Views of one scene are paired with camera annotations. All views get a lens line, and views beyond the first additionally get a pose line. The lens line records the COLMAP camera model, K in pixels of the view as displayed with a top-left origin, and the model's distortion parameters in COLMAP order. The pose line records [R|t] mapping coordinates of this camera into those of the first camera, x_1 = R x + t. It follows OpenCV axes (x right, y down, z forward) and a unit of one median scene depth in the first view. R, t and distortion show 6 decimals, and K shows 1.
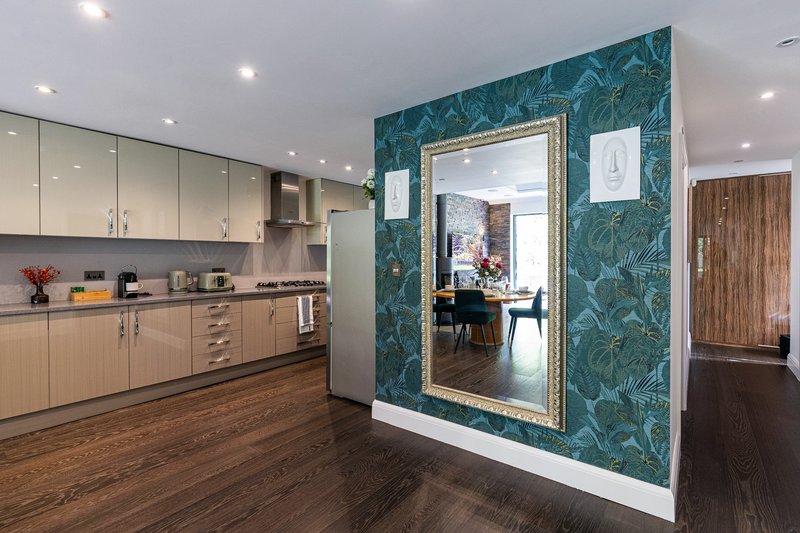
lens RADIAL K [[382.7, 0, 404.6], [0, 382.7, 262.4], [0, 0, 1]] dist [0.001085, 0.000221]
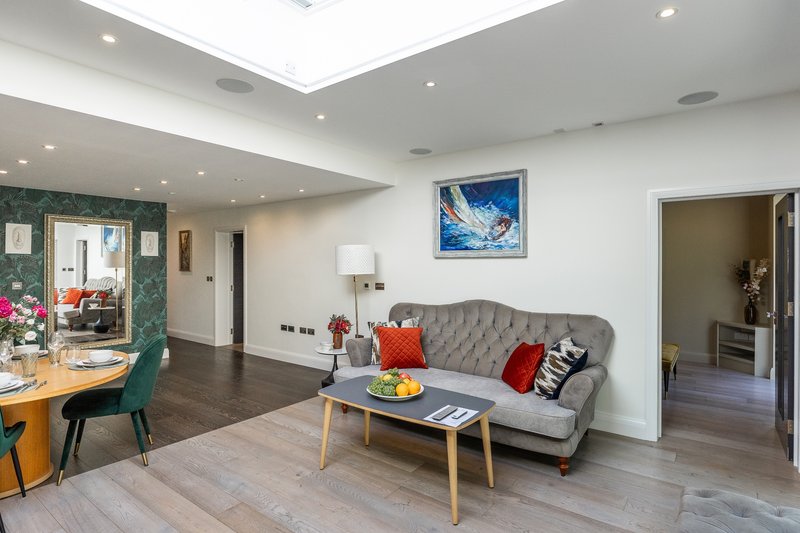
lens RADIAL K [[415.8, 0, 404.3], [0, 415.8, 265.5], [0, 0, 1]] dist [0.007611, -0.002582]
pose [[-0.035433, -0.002648, 0.999369, -1.720440], [0.009033, 0.999955, 0.002970, -0.051959], [-0.999331, 0.009132, -0.035407, -0.519241]]
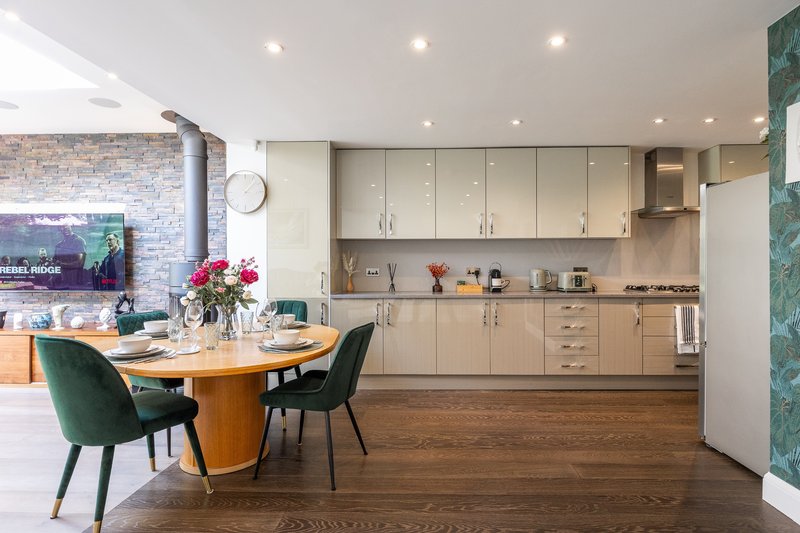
lens RADIAL K [[415.8, 0, 417.2], [0, 415.8, 265.3], [0, 0, 1]] dist [0.007611, -0.002582]
pose [[0.591667, -0.000431, -0.806183, 0.133671], [-0.005697, 0.999973, -0.004715, 0.024644], [0.806163, 0.007382, 0.591648, 0.122809]]
